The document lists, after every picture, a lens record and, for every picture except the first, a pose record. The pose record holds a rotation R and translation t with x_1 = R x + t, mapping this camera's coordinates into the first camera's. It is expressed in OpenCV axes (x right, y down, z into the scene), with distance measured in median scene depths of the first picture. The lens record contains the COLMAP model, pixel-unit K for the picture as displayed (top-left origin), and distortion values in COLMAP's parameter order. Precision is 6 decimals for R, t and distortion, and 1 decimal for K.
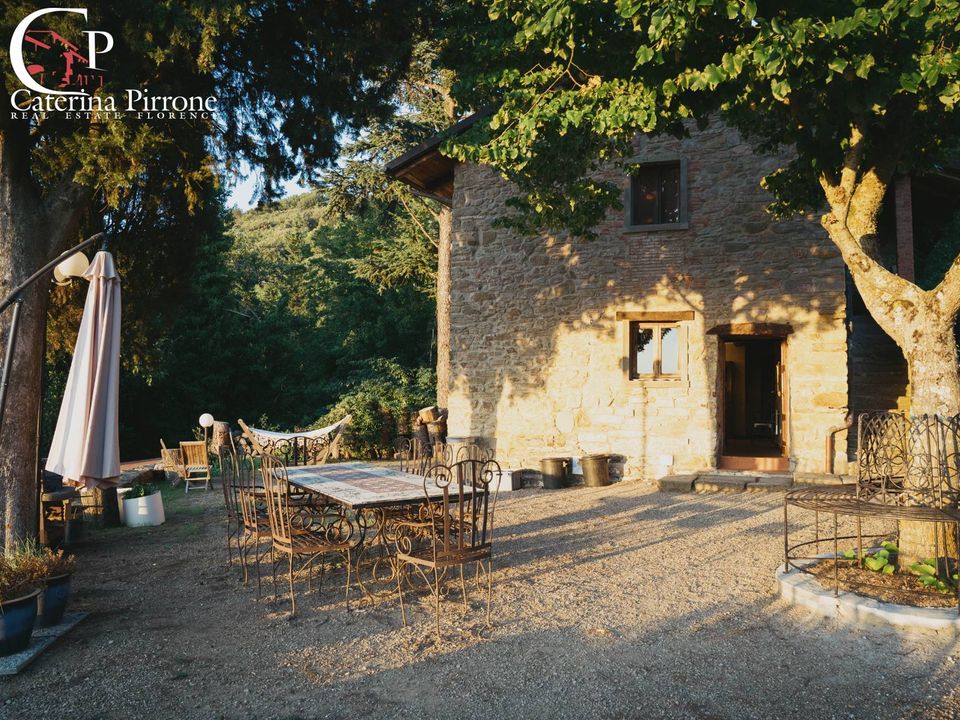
lens RADIAL K [[761.4, 0, 480.0], [0, 761.4, 360.0], [0, 0, 1]] dist [-0.102293, 0.007946]
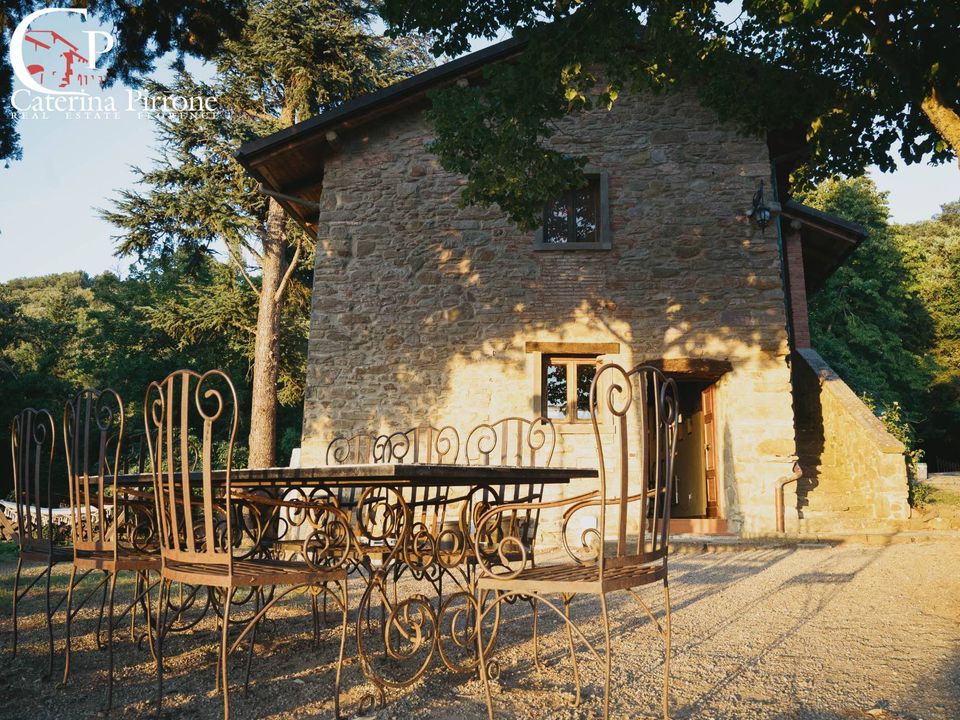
lens RADIAL K [[761.4, 0, 480.0], [0, 761.4, 360.0], [0, 0, 1]] dist [-0.102293, 0.007946]
pose [[0.953880, 0.064625, 0.293149, -0.110462], [-0.019412, 0.987788, -0.154592, 0.086215], [-0.299560, 0.141772, 0.943485, 0.240982]]
